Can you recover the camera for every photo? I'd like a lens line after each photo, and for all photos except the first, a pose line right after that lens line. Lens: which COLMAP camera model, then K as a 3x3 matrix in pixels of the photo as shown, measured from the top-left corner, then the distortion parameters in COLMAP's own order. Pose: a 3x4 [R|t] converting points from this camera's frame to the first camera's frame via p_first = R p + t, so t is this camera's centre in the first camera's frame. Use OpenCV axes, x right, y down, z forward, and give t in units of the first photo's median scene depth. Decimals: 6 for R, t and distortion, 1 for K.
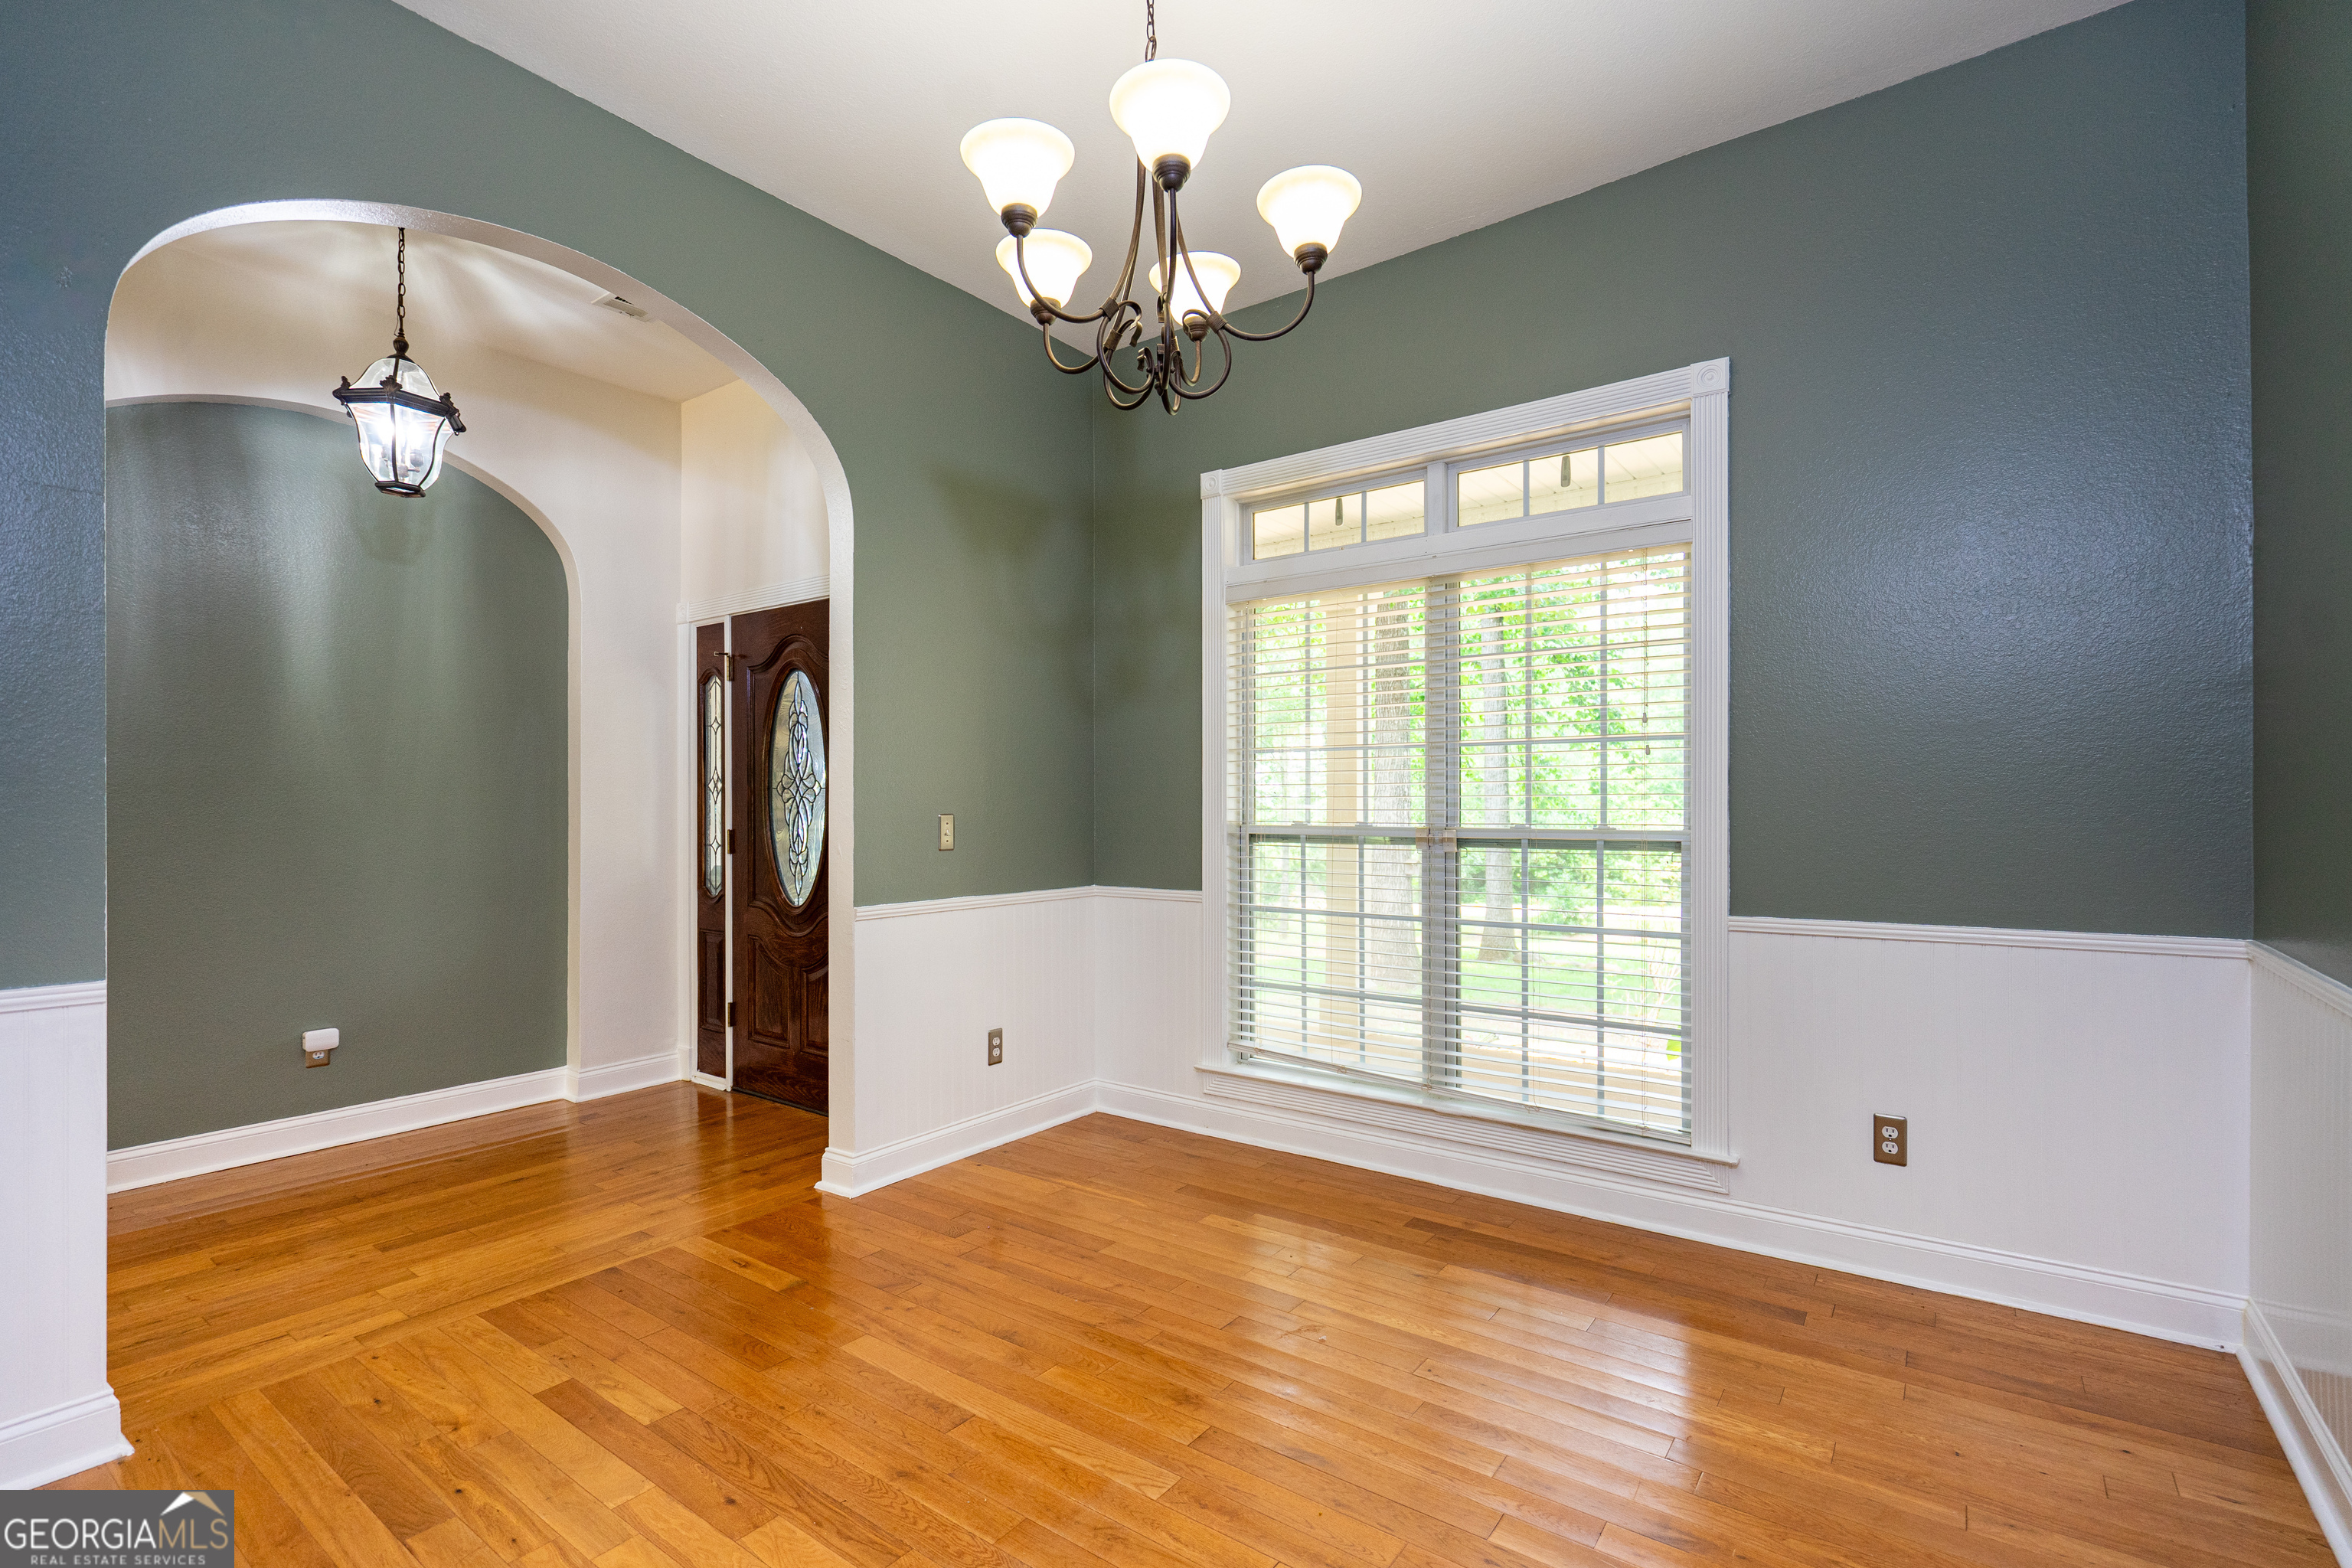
lens RADIAL K [[1073.8, 0, 1116.1], [0, 1073.8, 810.2], [0, 0, 1]] dist [0.000857, 0.000026]
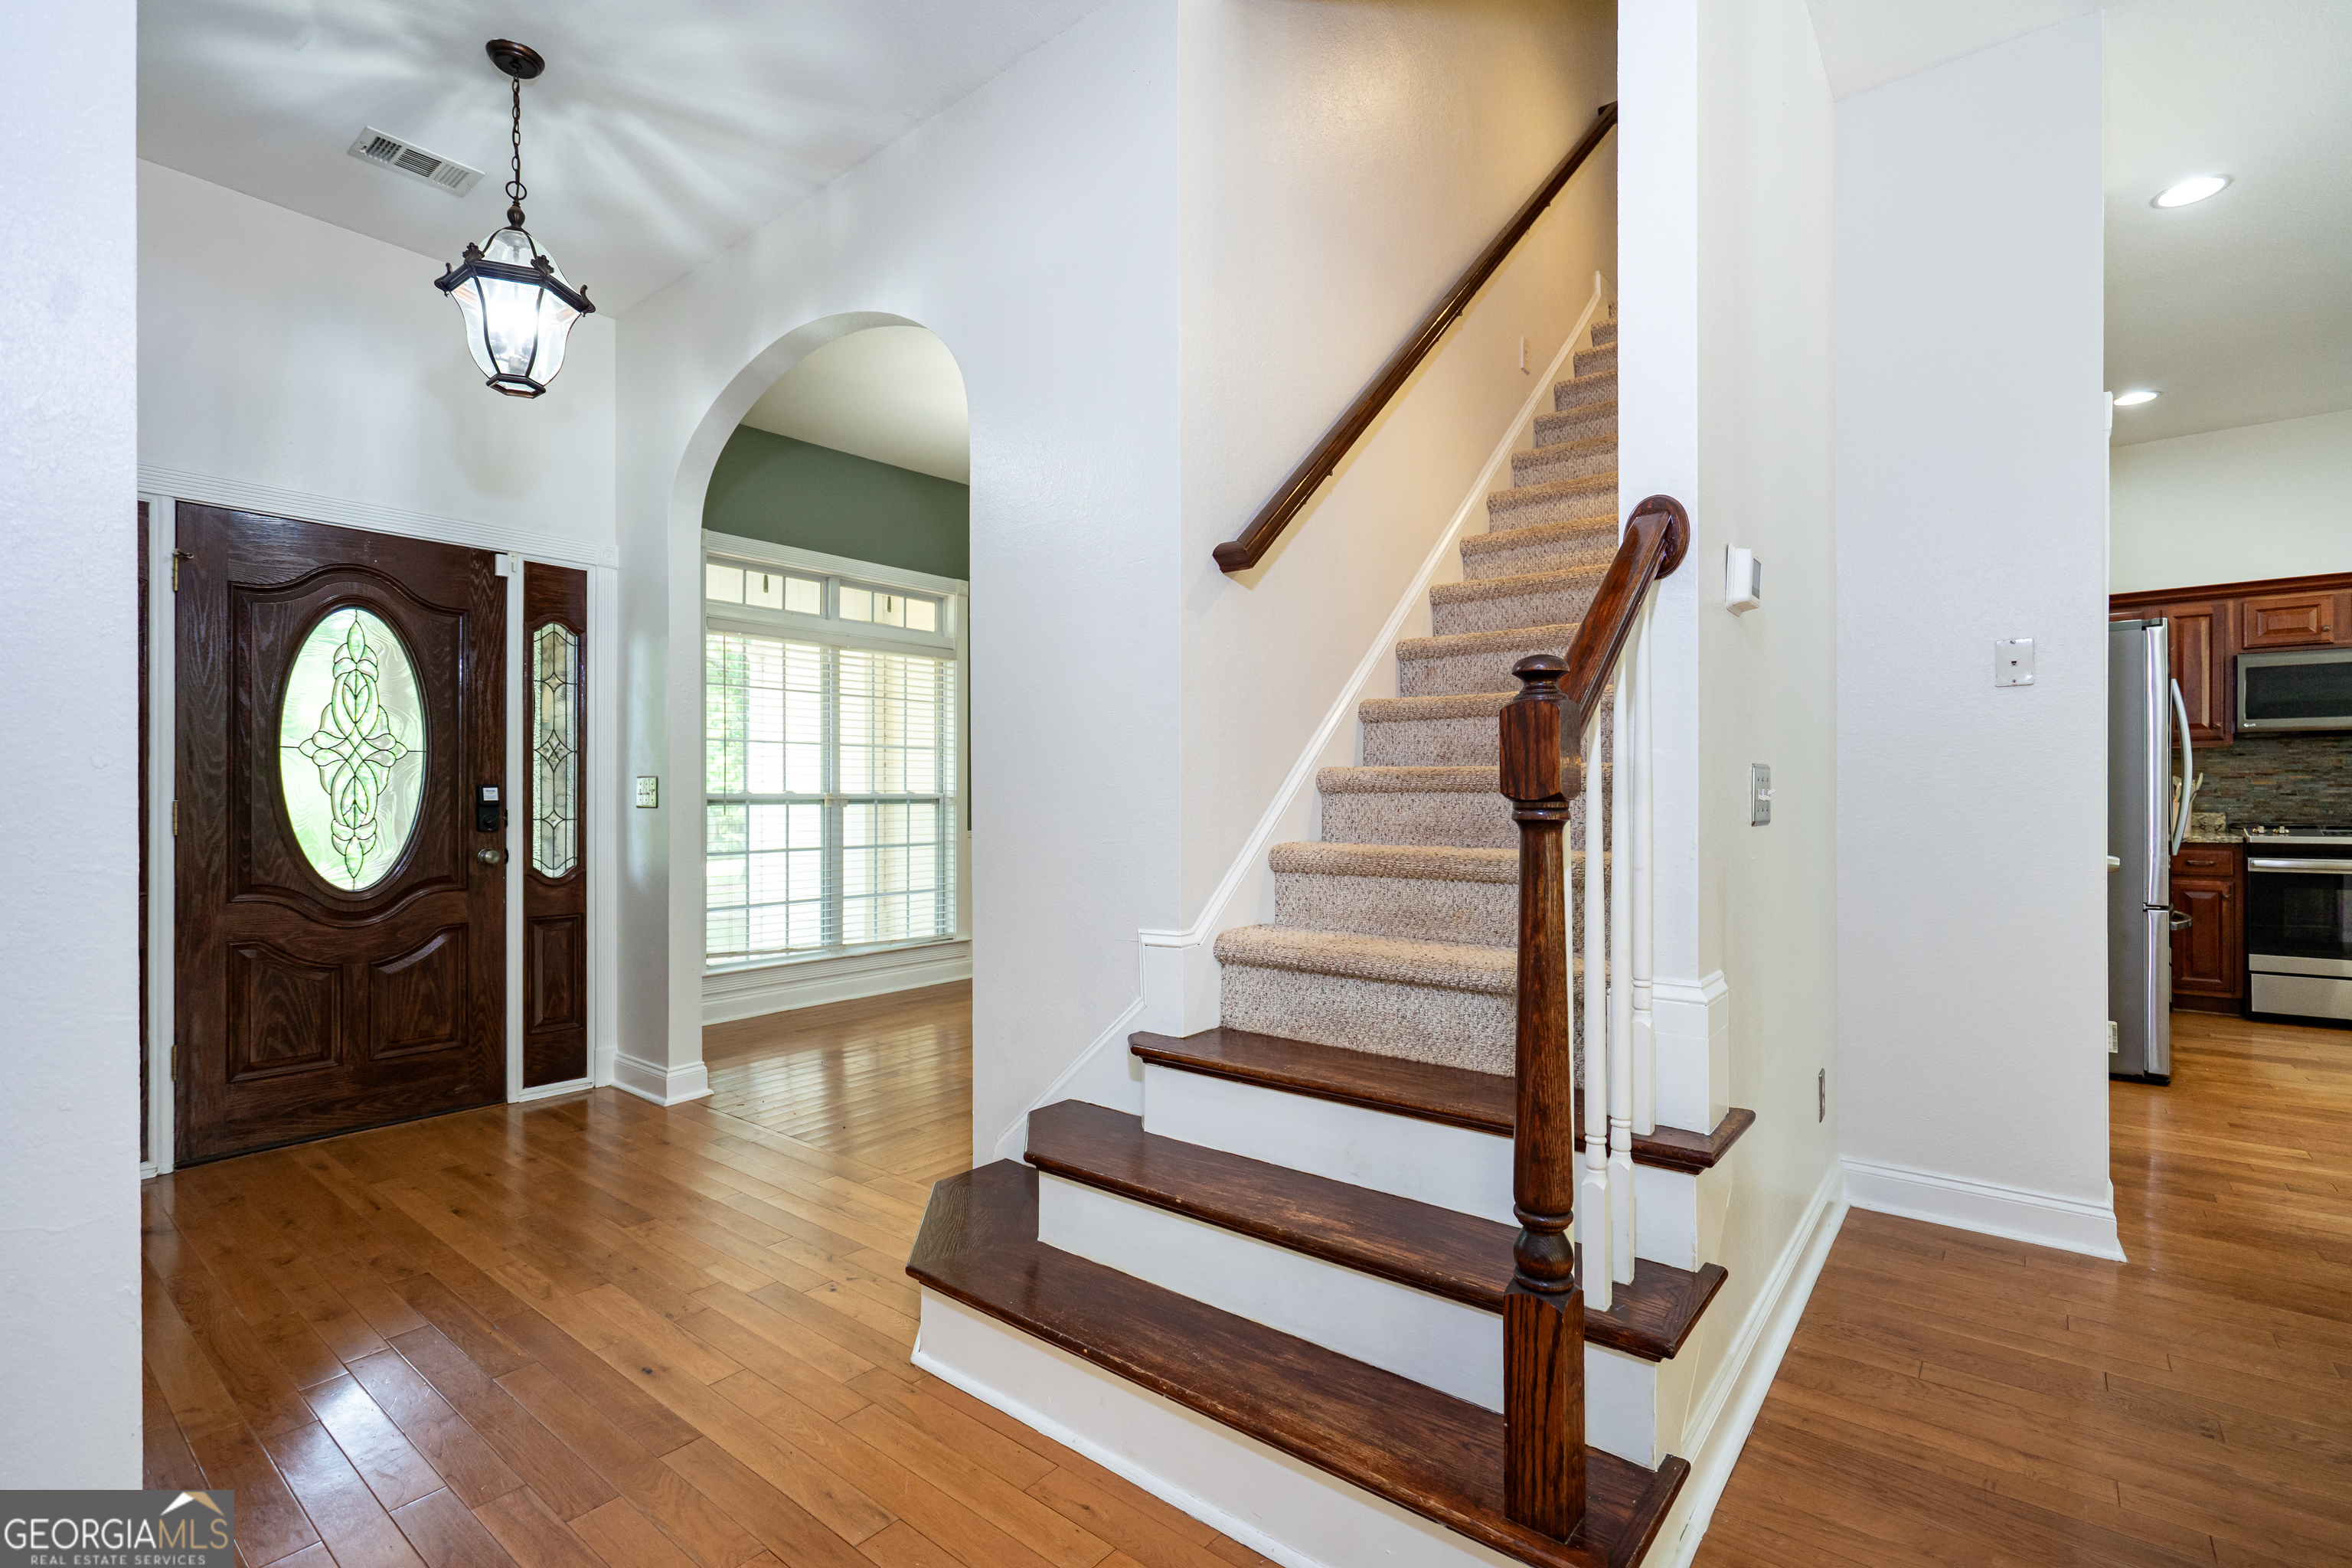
lens RADIAL K [[1075.8, 0, 1176.0], [0, 1075.8, 784.0], [0, 0, 1]] dist [0.000009, 0.000096]
pose [[0.018177, 0.010456, 0.999780, -1.373190], [-0.001339, 0.999945, -0.010434, 0.019132], [-0.999834, -0.001150, 0.018190, 0.427208]]
